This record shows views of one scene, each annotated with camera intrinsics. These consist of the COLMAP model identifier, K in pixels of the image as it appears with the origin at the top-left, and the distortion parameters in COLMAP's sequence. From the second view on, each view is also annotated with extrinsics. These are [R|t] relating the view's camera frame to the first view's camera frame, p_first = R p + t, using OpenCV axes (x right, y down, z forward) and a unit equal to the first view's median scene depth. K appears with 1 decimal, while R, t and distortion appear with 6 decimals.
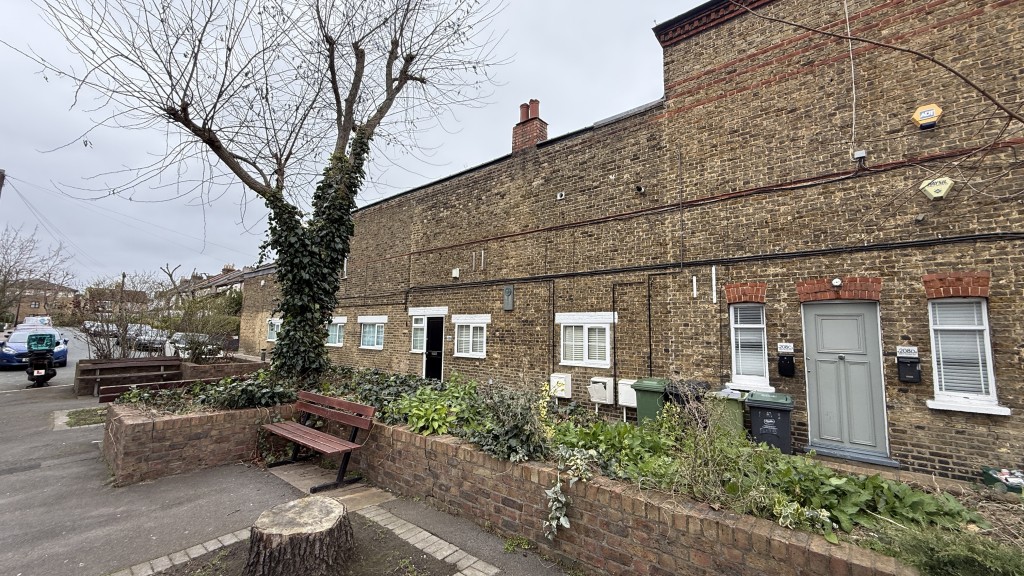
lens RADIAL K [[412.9, 0, 512.0], [0, 412.9, 288.0], [0, 0, 1]] dist [0.002318, 0.000217]
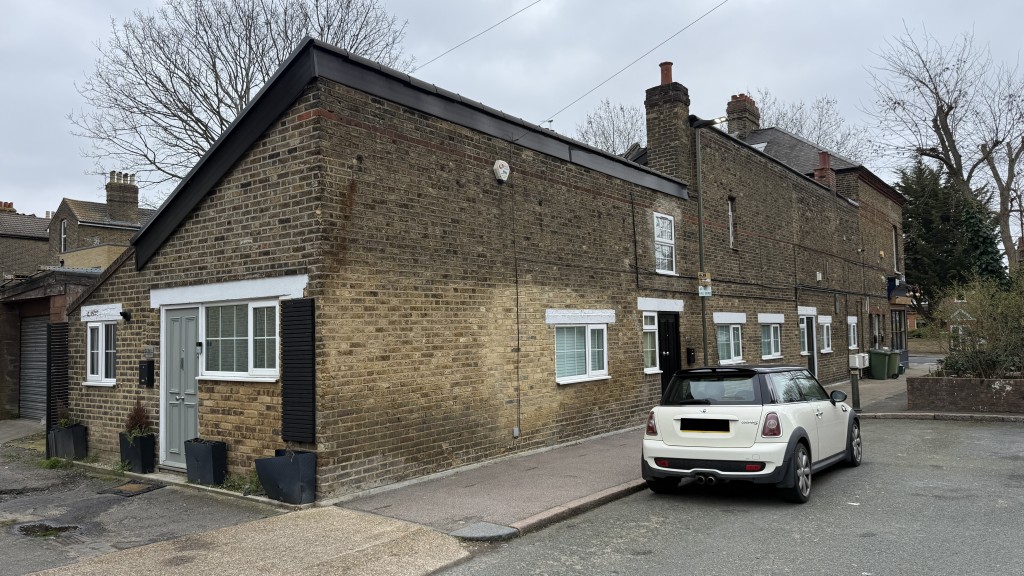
lens RADIAL K [[711.1, 0, 512.0], [0, 711.1, 288.0], [0, 0, 1]] dist [0.002265, -0.000635]
pose [[-0.091090, 0.049577, 0.994608, -1.918120], [-0.078477, 0.995297, -0.056799, 0.161866], [-0.992746, -0.083227, -0.086771, 1.959423]]
